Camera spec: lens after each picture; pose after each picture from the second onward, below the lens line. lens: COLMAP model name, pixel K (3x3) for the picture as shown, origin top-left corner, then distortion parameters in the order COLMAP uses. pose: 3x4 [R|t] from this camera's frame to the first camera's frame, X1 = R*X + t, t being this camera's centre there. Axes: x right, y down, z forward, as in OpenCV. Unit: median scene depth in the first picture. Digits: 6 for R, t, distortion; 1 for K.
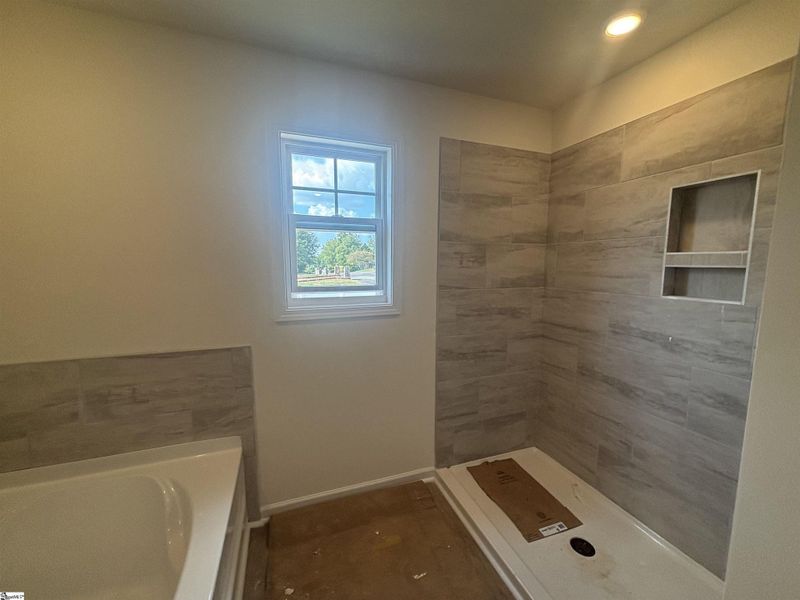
lens RADIAL K [[323.6, 0, 398.3], [0, 323.6, 302.5], [0, 0, 1]] dist [-0.001460, -0.000207]
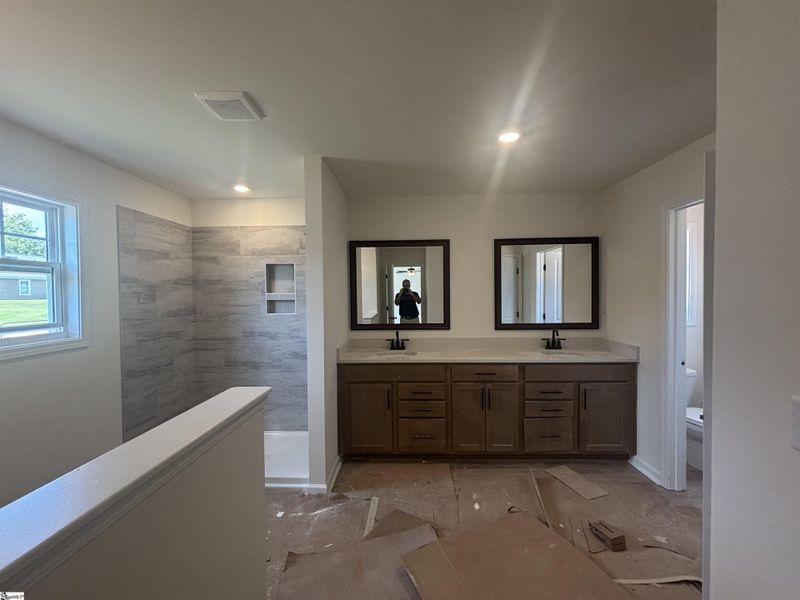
lens RADIAL K [[323.6, 0, 402.3], [0, 323.6, 301.3], [0, 0, 1]] dist [-0.001460, -0.000207]
pose [[0.371550, -0.028885, 0.927964, -0.659905], [0.120311, 0.992586, -0.017275, 0.033767], [-0.920585, 0.118063, 0.372270, -0.491409]]
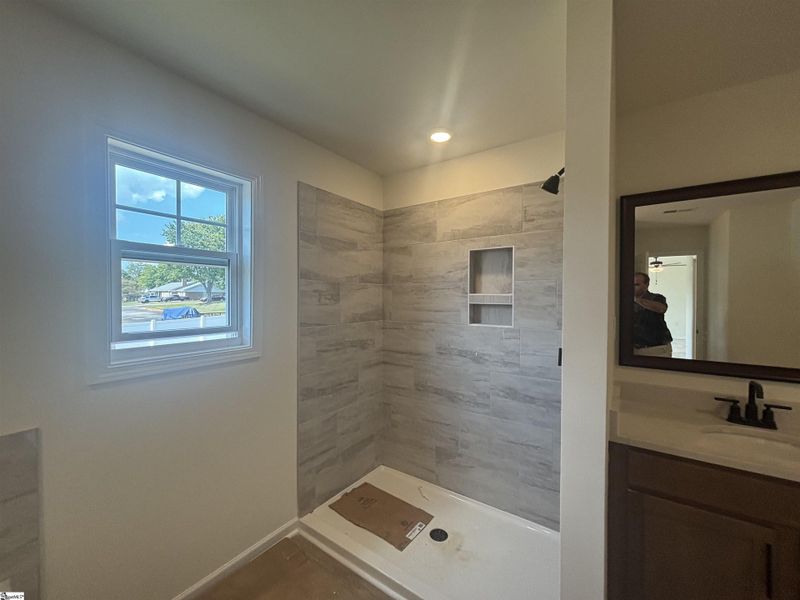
lens RADIAL K [[323.6, 0, 400.9], [0, 323.6, 301.4], [0, 0, 1]] dist [-0.001460, -0.000207]
pose [[0.820490, -0.006908, 0.571619, -0.197305], [0.065259, 0.994522, -0.081653, -0.019215], [-0.567924, 0.104298, 0.816446, 0.002669]]
